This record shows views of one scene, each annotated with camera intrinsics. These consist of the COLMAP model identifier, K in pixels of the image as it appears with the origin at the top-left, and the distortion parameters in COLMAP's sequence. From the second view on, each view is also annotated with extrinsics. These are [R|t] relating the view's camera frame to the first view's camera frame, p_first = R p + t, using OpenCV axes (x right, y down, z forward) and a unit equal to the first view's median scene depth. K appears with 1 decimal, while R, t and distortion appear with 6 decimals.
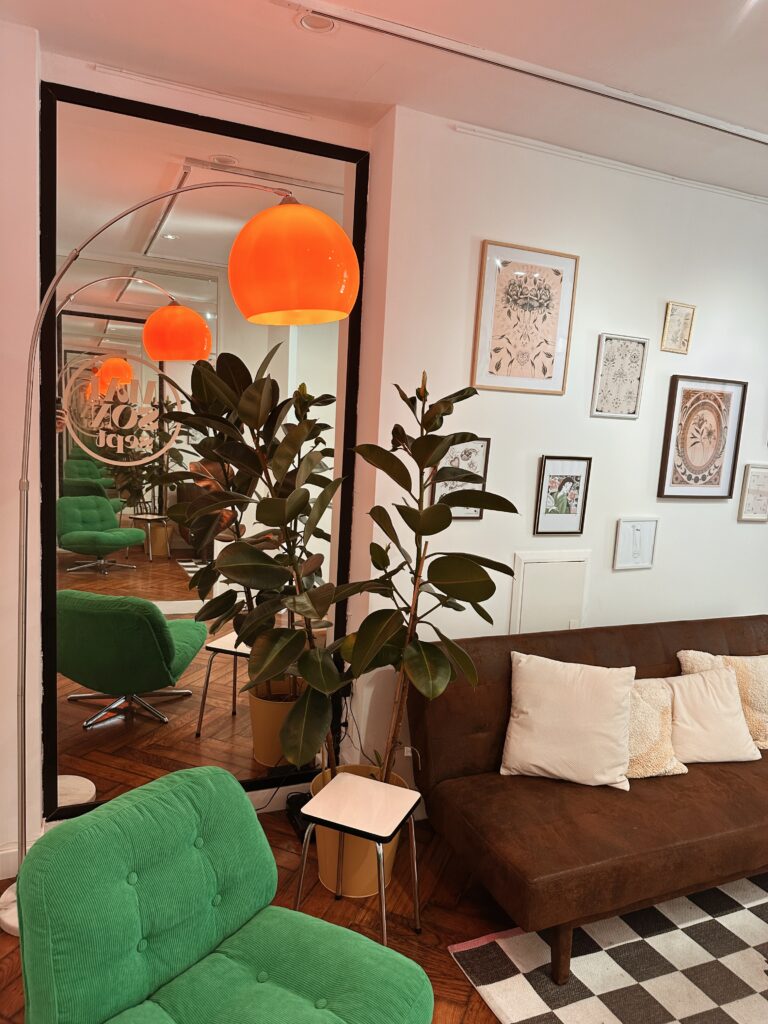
lens RADIAL K [[713.9, 0, 383.6], [0, 713.9, 510.6], [0, 0, 1]] dist [0.006930, 0.001721]
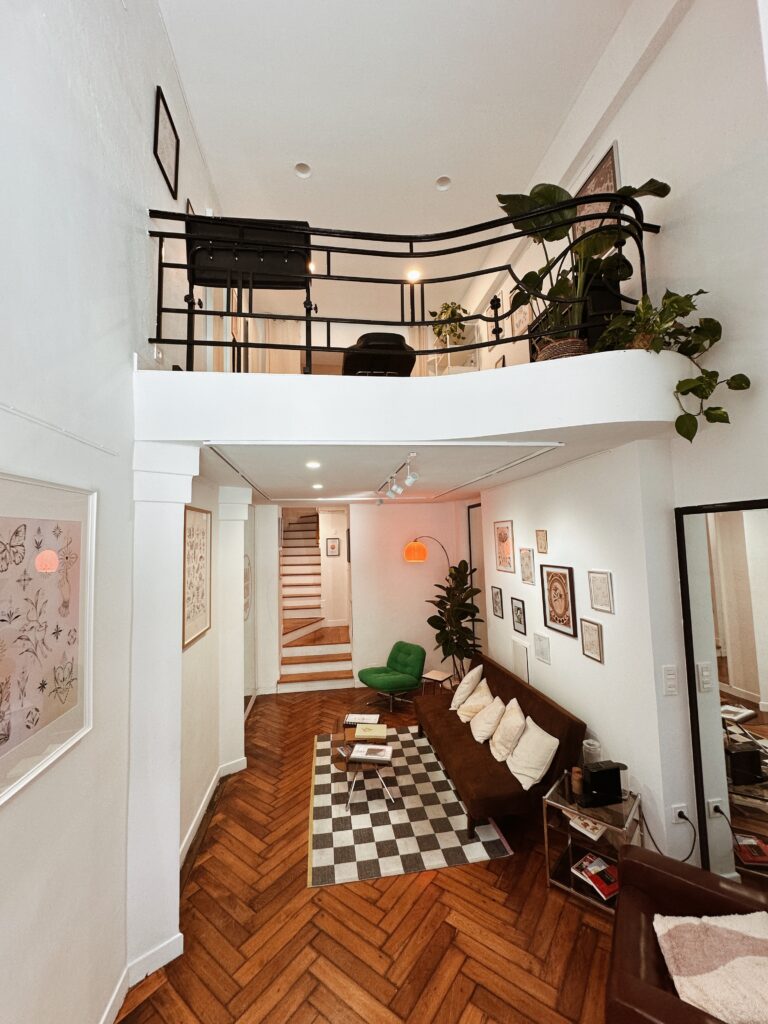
lens RADIAL K [[410.9, 0, 382.8], [0, 410.9, 510.2], [0, 0, 1]] dist [-0.000333, -0.000010]
pose [[-0.251901, -0.127900, -0.959264, 1.599639], [-0.126410, 0.987084, -0.098414, -0.163100], [0.959461, 0.096470, -0.264815, 0.828319]]
